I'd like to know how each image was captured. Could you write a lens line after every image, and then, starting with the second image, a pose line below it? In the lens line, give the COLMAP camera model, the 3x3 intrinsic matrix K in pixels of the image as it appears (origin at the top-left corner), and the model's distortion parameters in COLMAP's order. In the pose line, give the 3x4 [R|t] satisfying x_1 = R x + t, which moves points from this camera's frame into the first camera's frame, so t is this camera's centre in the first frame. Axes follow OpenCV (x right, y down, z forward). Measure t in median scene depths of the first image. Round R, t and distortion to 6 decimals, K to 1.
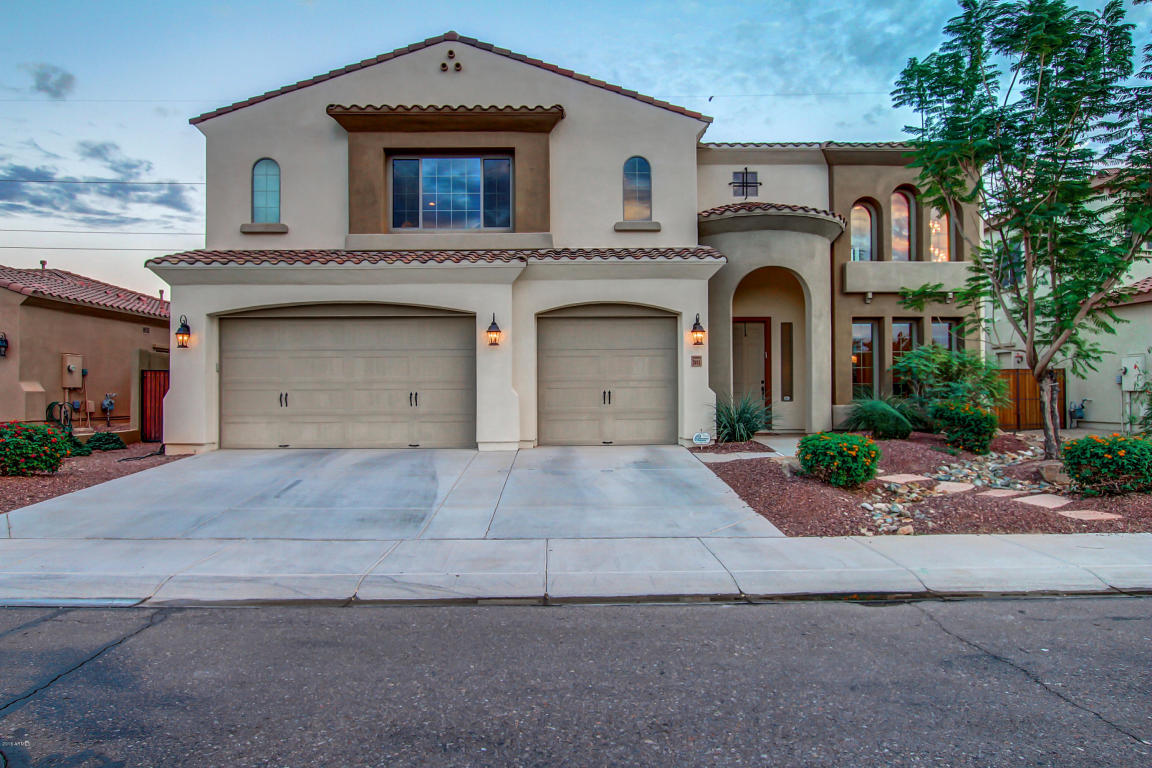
lens RADIAL K [[689.5, 0, 576.0], [0, 689.5, 384.0], [0, 0, 1]] dist [-0.012140, 0.000722]
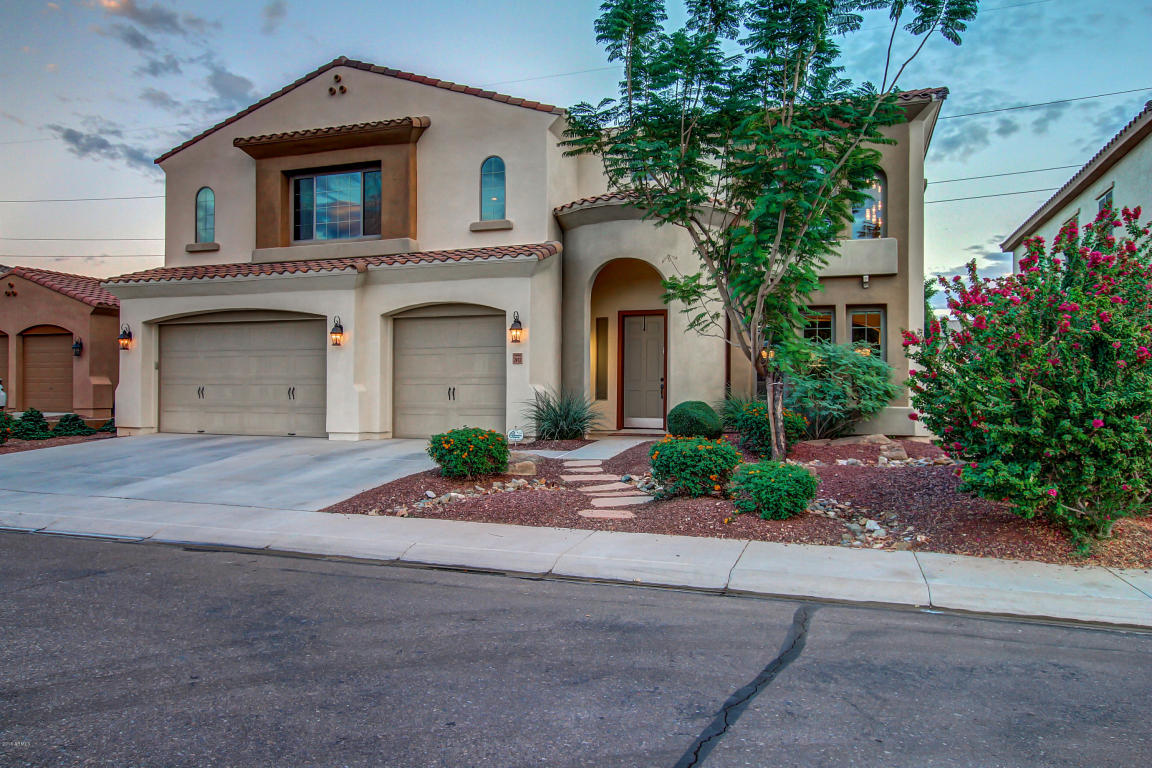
lens RADIAL K [[804.7, 0, 576.0], [0, 804.7, 384.0], [0, 0, 1]] dist [0.001165, 0.002738]
pose [[0.936258, 0.006634, -0.351250, 0.667175], [-0.004415, 0.999965, 0.007118, -0.004730], [0.351285, -0.005113, 0.936255, -0.073580]]
